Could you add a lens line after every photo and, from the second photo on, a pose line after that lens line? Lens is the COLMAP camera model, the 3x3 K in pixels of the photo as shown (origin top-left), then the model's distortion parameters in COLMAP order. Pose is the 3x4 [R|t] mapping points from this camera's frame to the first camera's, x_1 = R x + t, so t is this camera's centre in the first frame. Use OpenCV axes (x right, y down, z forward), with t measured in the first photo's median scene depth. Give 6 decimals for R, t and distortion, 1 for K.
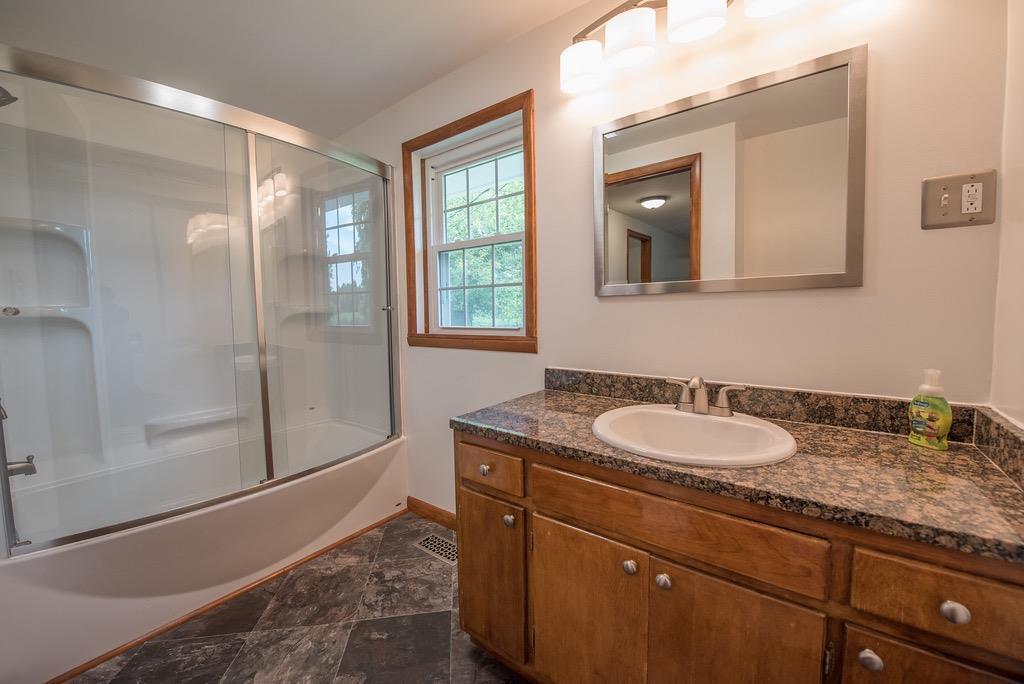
lens RADIAL K [[412.7, 0, 515.7], [0, 412.7, 338.8], [0, 0, 1]] dist [-0.001023, -0.008659]
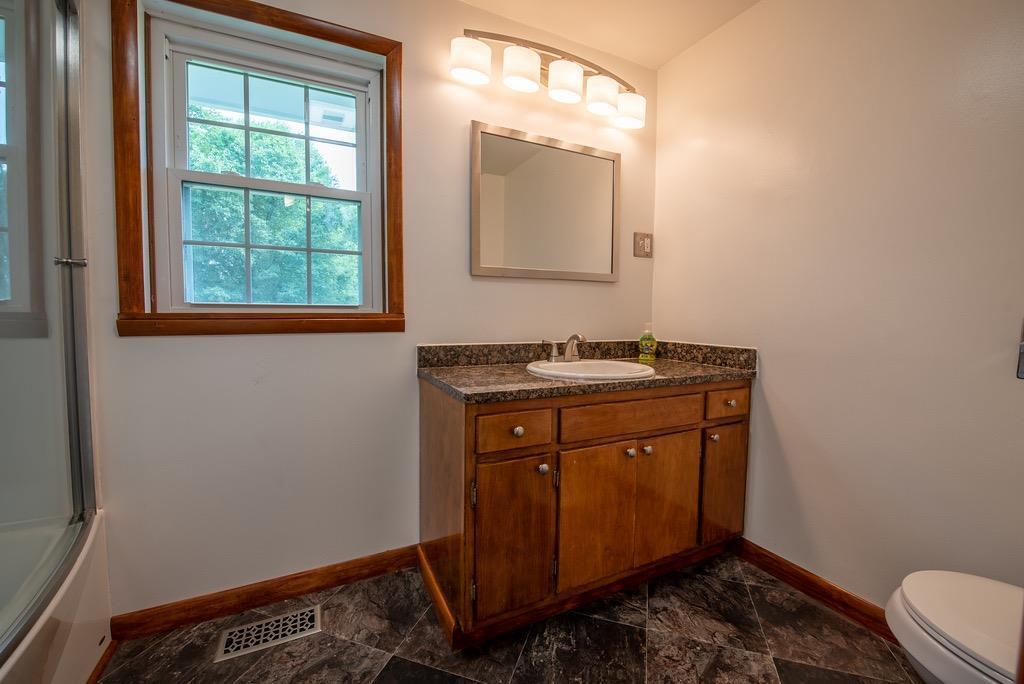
lens RADIAL K [[412.7, 0, 515.7], [0, 412.7, 338.8], [0, 0, 1]] dist [-0.001023, -0.008659]
pose [[0.434389, -0.031333, 0.900180, -0.719395], [0.052511, 0.998576, 0.009418, 0.060280], [-0.899194, 0.043178, 0.435415, 0.411367]]
